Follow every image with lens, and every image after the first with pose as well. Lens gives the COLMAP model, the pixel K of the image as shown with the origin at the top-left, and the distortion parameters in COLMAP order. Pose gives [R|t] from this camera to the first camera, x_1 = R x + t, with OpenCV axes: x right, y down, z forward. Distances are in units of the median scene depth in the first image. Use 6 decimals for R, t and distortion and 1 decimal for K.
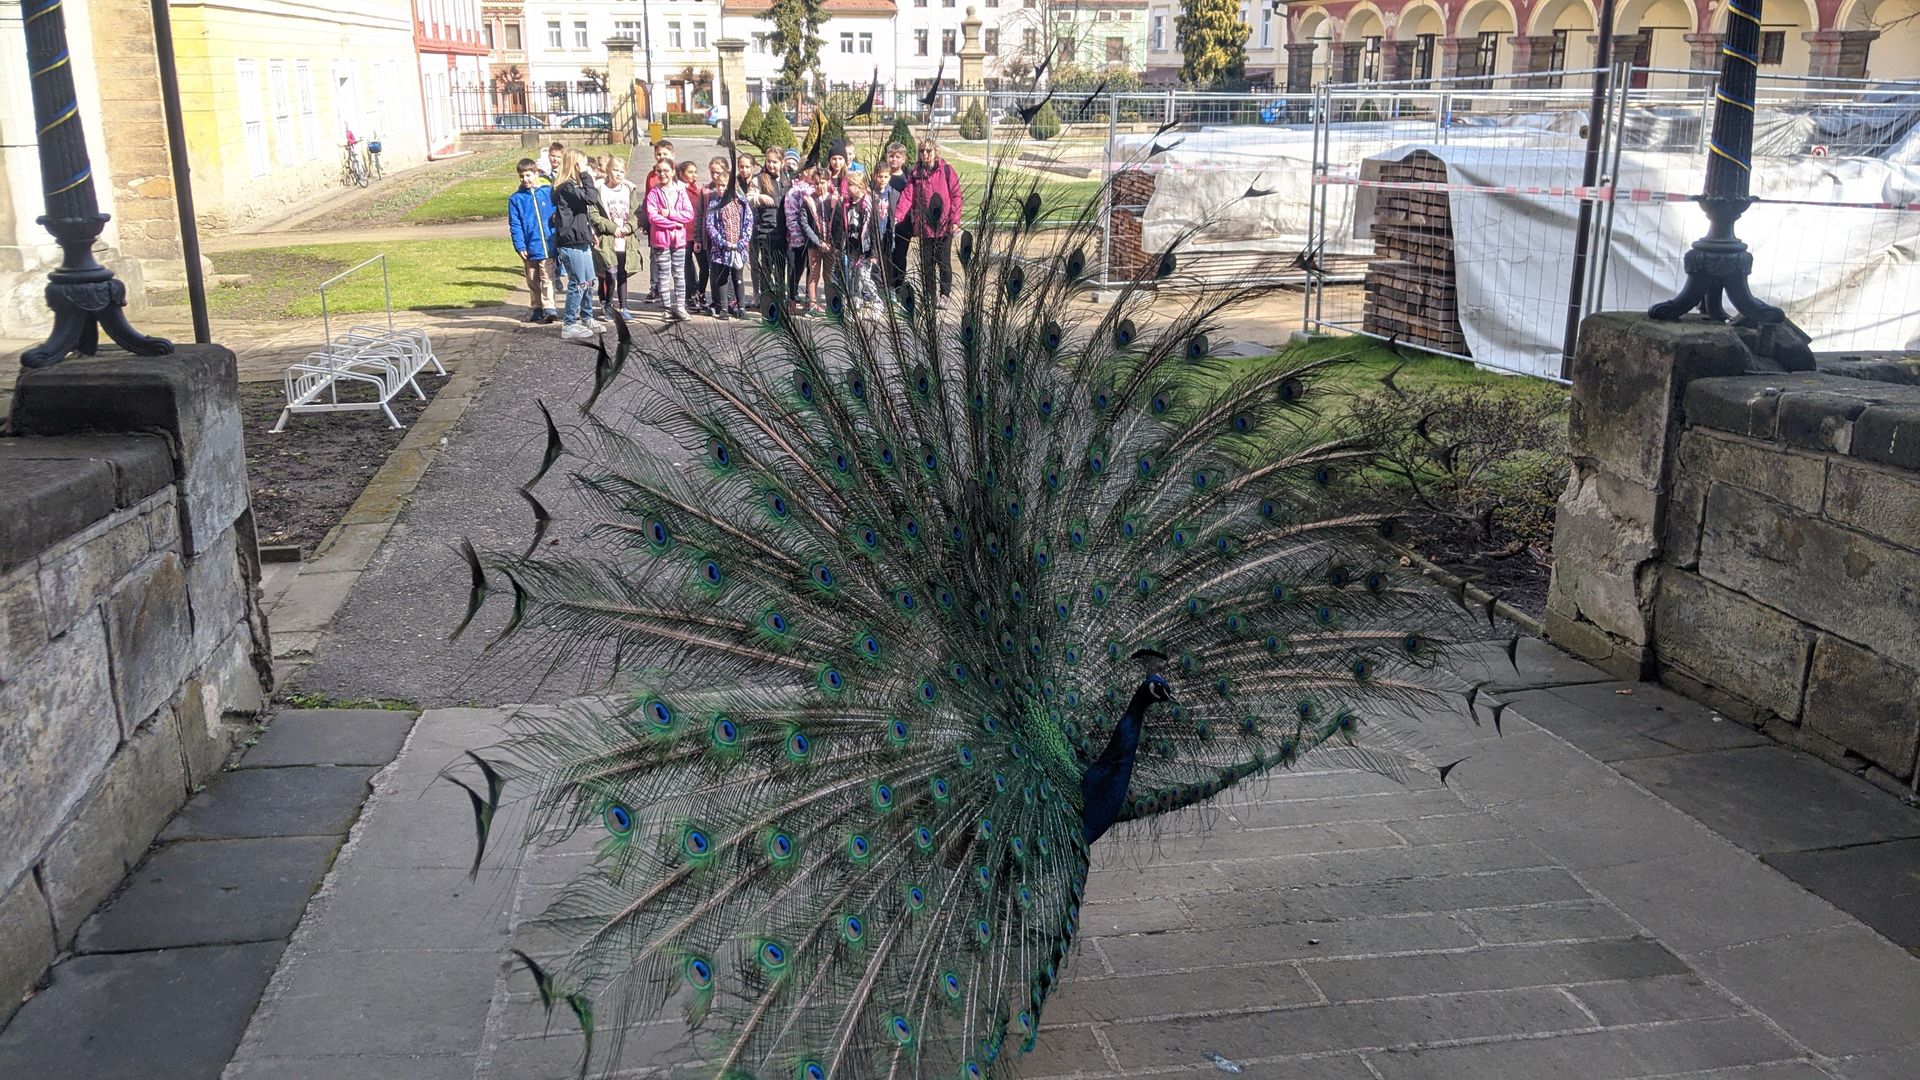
lens RADIAL K [[1611.6, 0, 905.4], [0, 1611.6, 536.6], [0, 0, 1]] dist [0.057709, -0.135208]
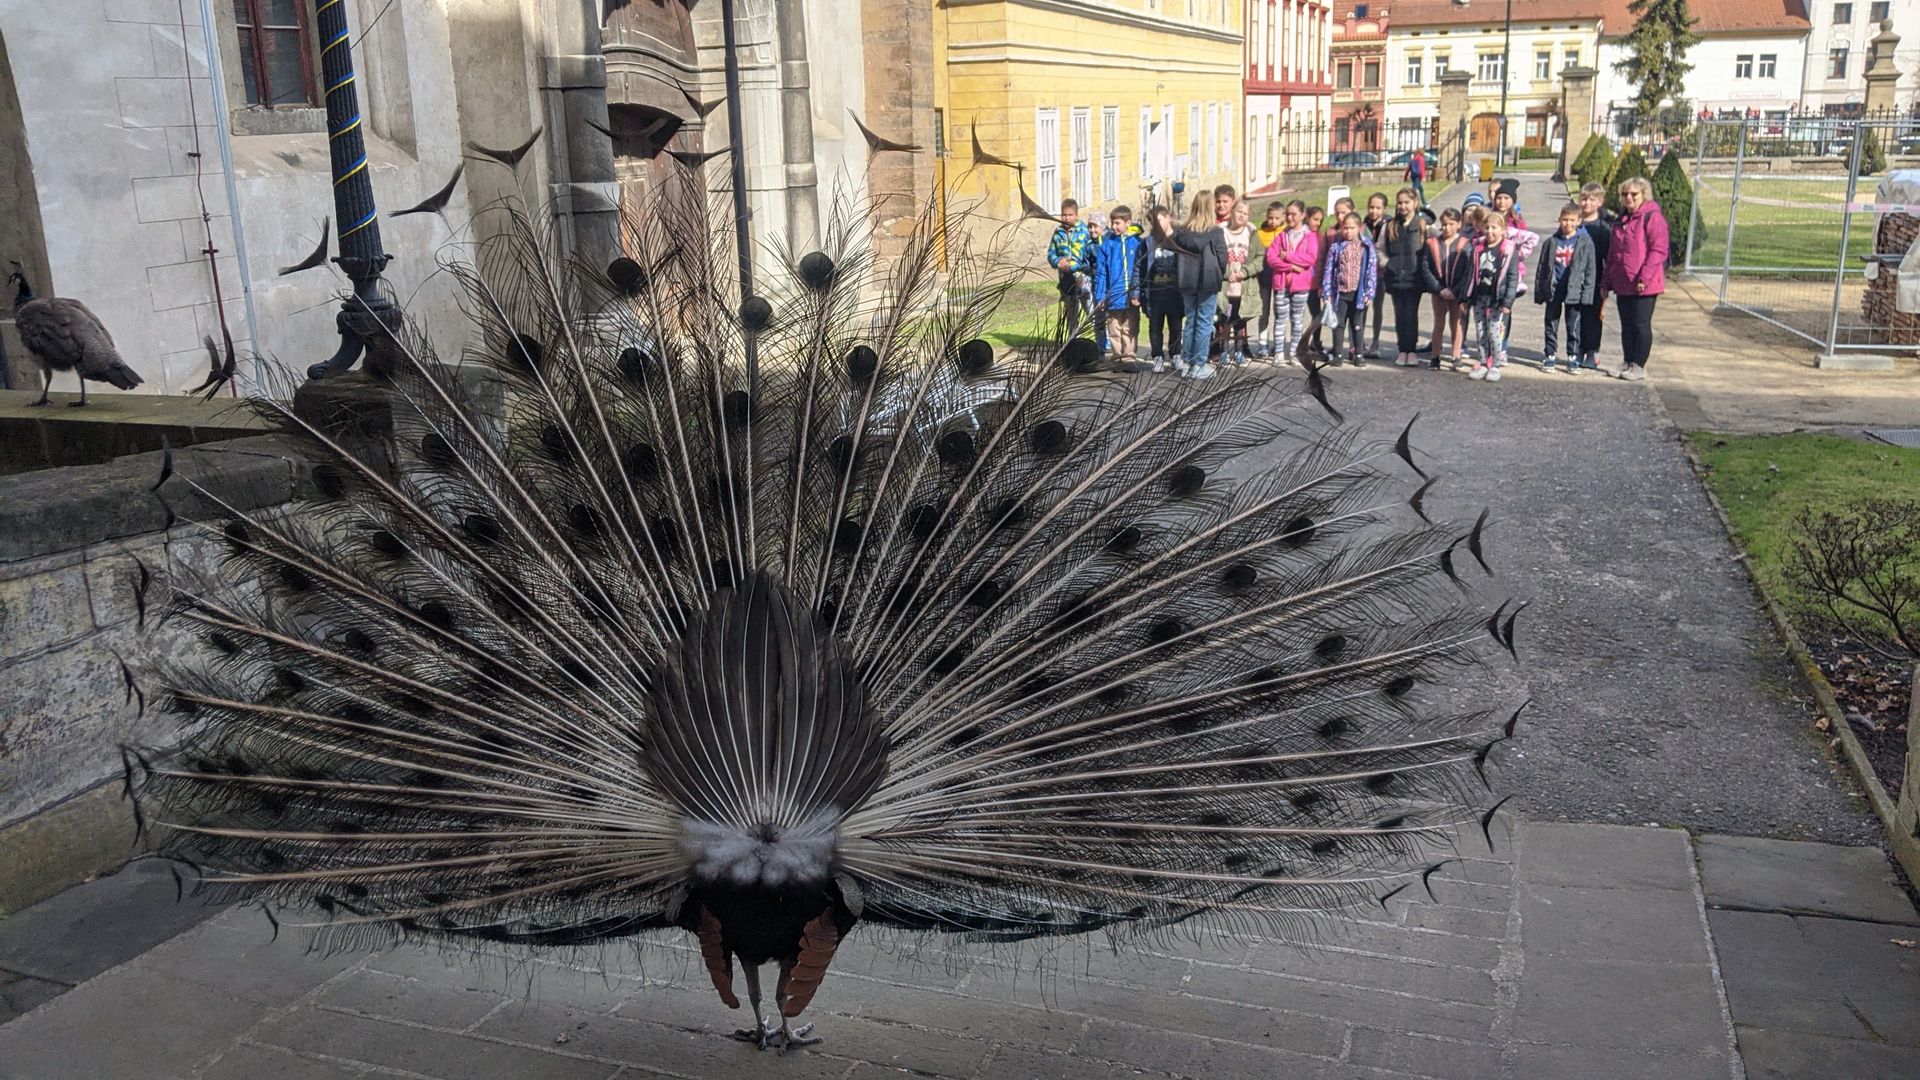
lens RADIAL K [[1585.4, 0, 894.2], [0, 1585.4, 542.0], [0, 0, 1]] dist [0.063063, -0.117845]
pose [[0.866190, 0.103333, -0.488914, 0.174791], [-0.110917, 0.993738, 0.013521, -0.019061], [0.487249, 0.042517, 0.872227, 0.066754]]
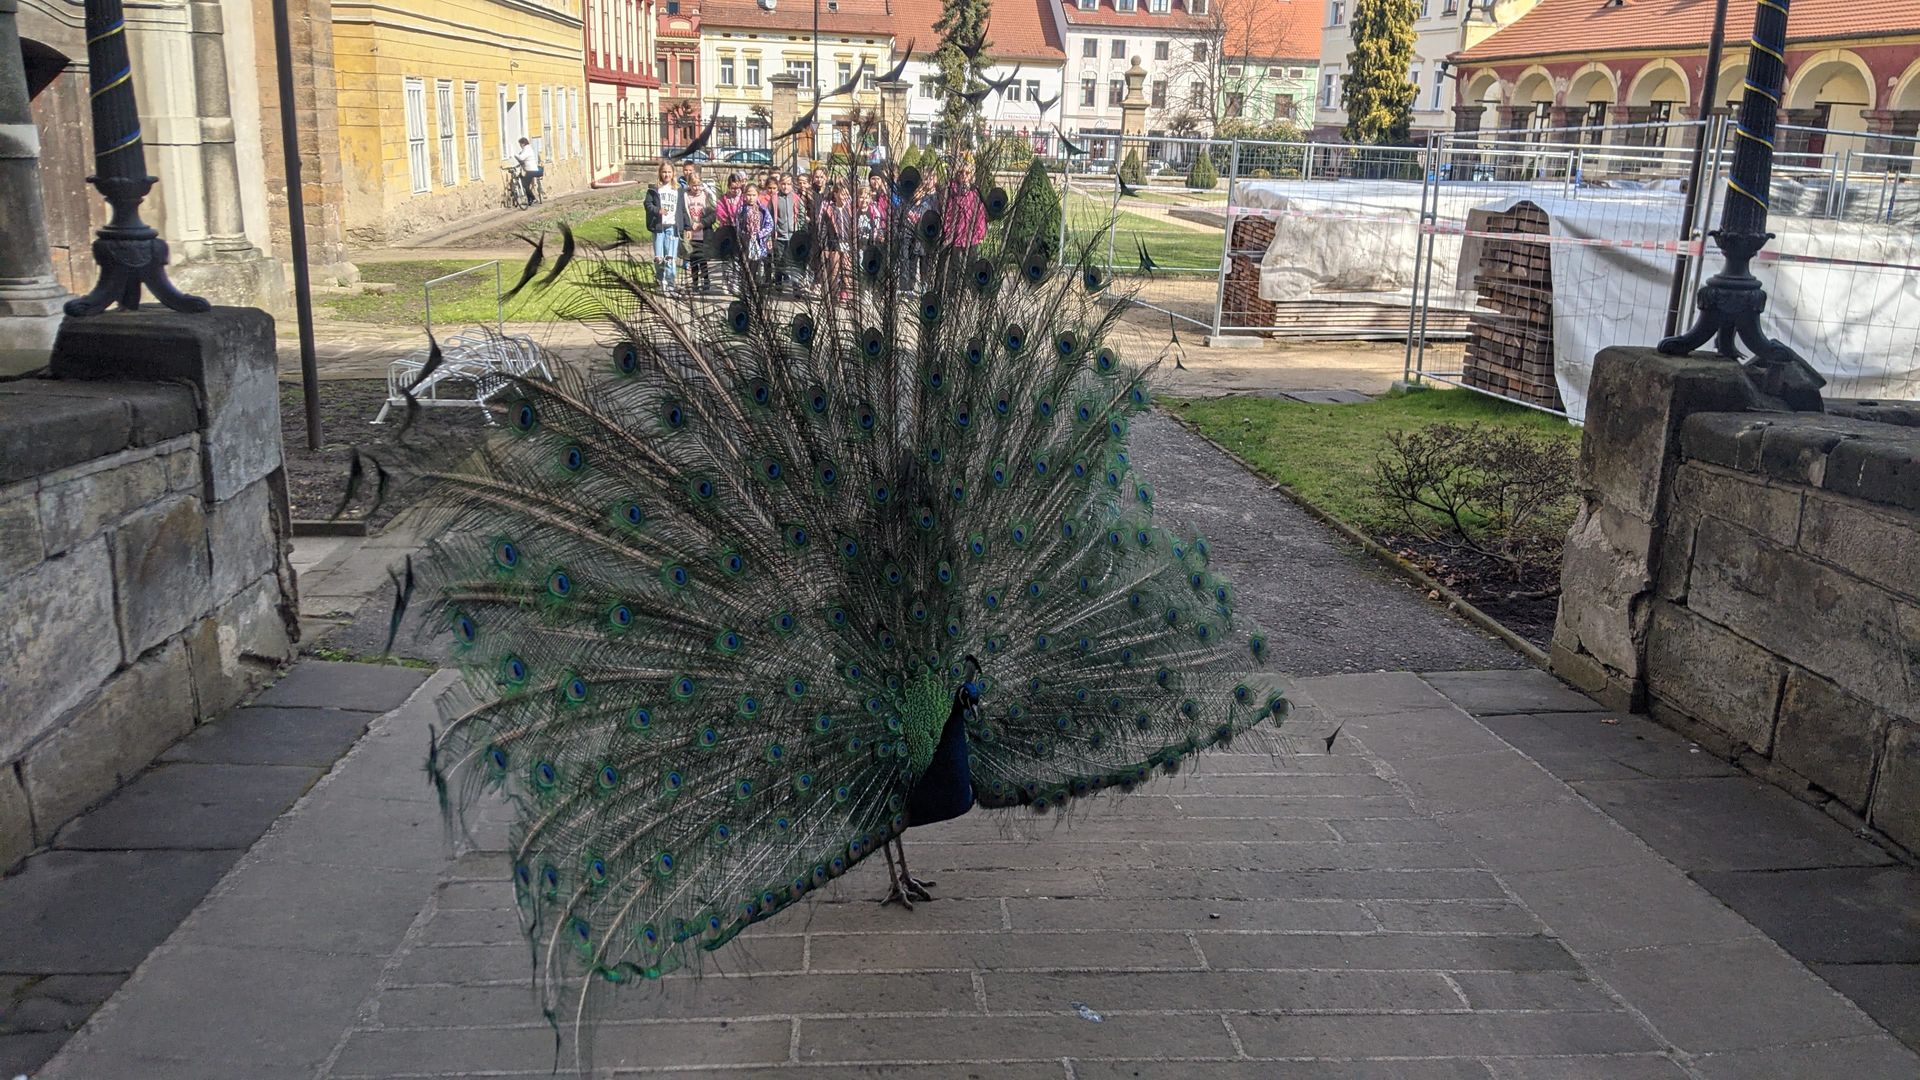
lens RADIAL K [[1603.6, 0, 956.7], [0, 1603.6, 590.3], [0, 0, 1]] dist [0.067961, -0.139492]
pose [[0.996742, 0.055675, -0.058367, 0.043649], [-0.055460, 0.998447, 0.005301, 0.014583], [0.058571, -0.002047, 0.998281, -0.011705]]
